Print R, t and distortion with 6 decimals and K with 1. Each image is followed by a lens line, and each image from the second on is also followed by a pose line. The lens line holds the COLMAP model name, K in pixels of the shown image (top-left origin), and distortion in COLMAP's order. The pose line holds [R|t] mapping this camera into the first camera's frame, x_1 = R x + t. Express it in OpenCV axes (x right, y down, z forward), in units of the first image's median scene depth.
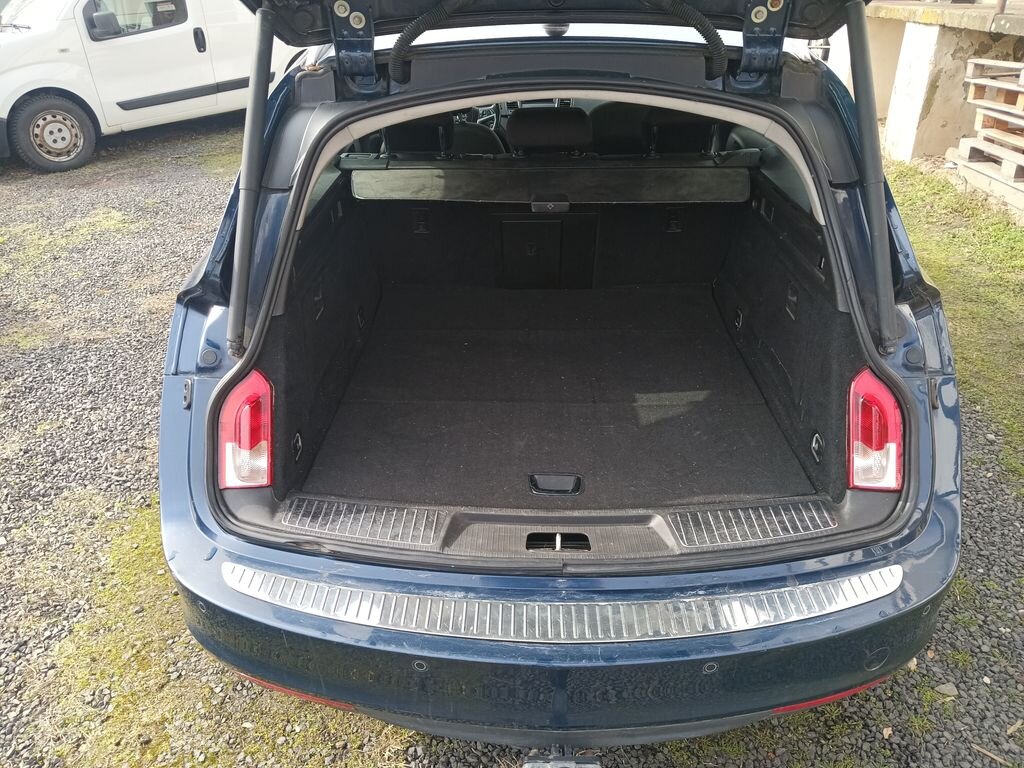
lens RADIAL K [[794.1, 0, 512.0], [0, 794.1, 384.0], [0, 0, 1]] dist [-0.006246, -0.001342]
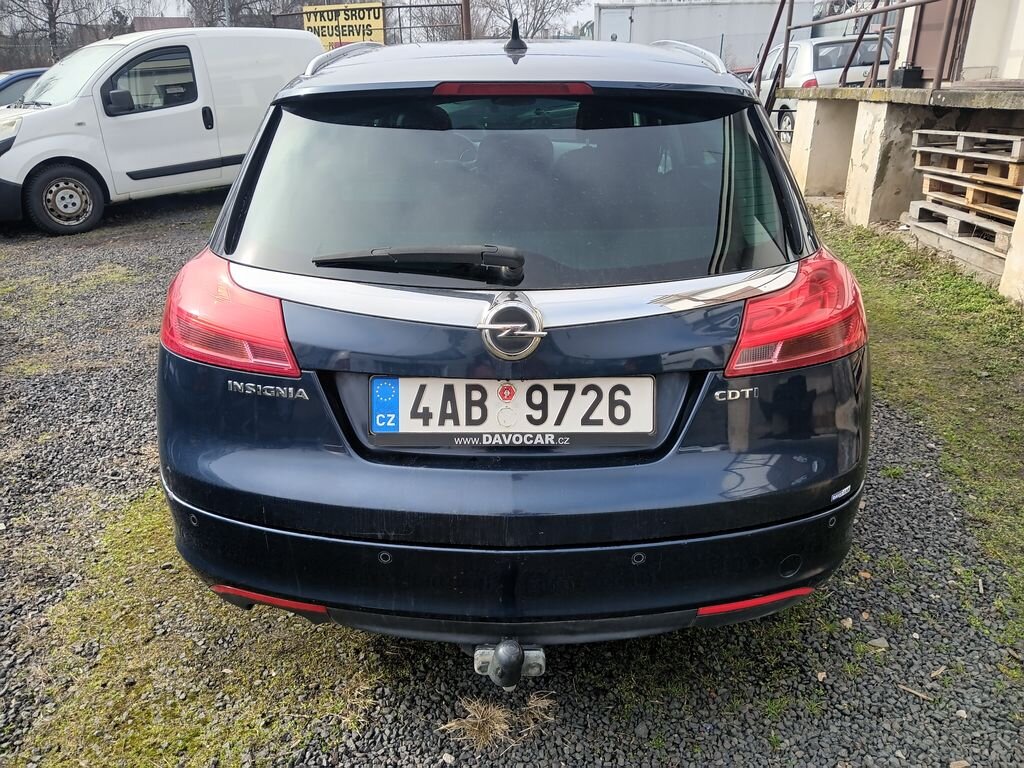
lens RADIAL K [[794.1, 0, 512.0], [0, 794.1, 384.0], [0, 0, 1]] dist [-0.006246, -0.001342]
pose [[0.999938, 0.006843, 0.008730, 0.032117], [-0.005824, 0.993716, -0.111780, 0.133931], [-0.009440, 0.111723, 0.993695, -0.090649]]
